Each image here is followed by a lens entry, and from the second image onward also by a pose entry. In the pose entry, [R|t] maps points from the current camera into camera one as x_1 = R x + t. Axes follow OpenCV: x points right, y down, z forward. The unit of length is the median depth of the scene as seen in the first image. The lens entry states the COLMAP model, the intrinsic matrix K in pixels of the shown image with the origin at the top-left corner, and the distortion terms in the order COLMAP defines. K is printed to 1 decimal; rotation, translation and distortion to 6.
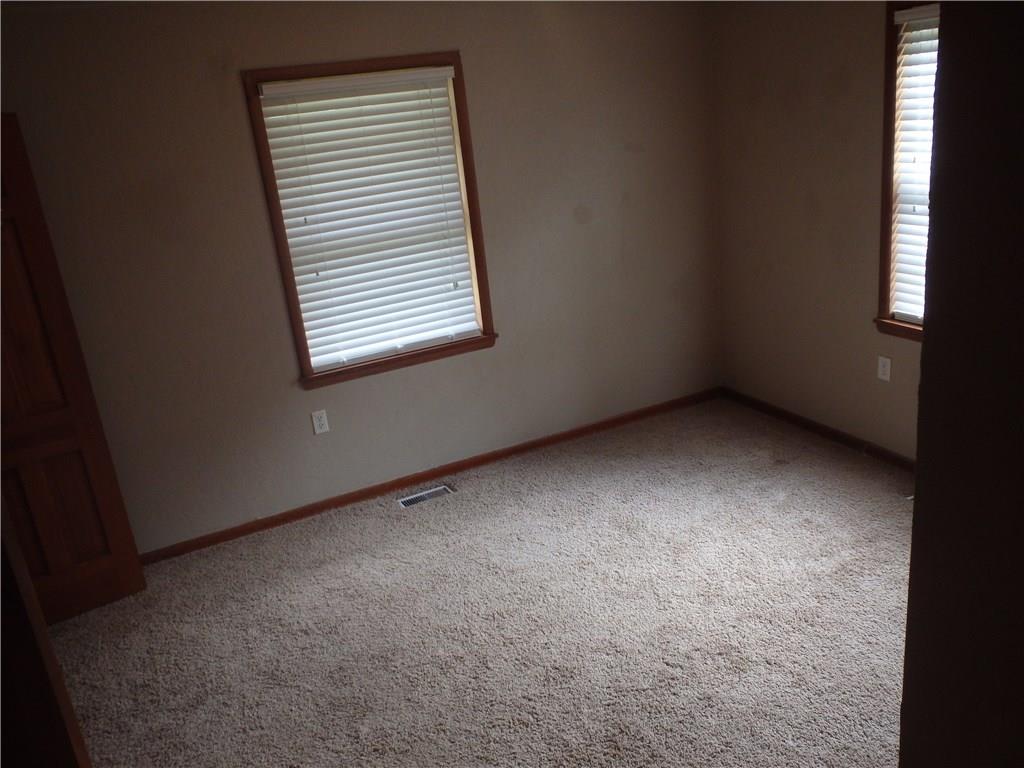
lens RADIAL K [[840.4, 0, 511.0], [0, 840.4, 370.9], [0, 0, 1]] dist [-0.032045, 0.014135]
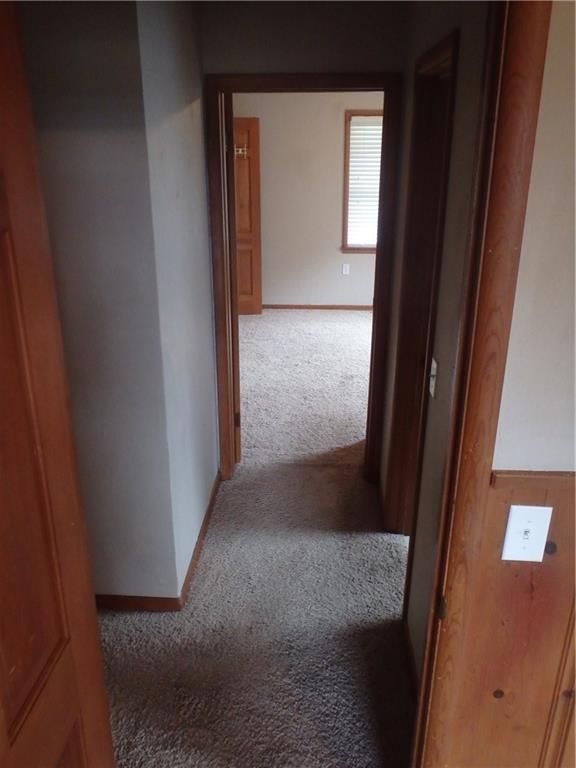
lens RADIAL K [[630.3, 0, 288.0], [0, 630.3, 384.0], [0, 0, 1]] dist [-0.032045, 0.014135]
pose [[0.875660, 0.274367, -0.397419, 0.467174], [-0.244837, 0.961555, 0.124366, 0.218028], [0.416262, -0.011599, 0.909171, -0.726646]]
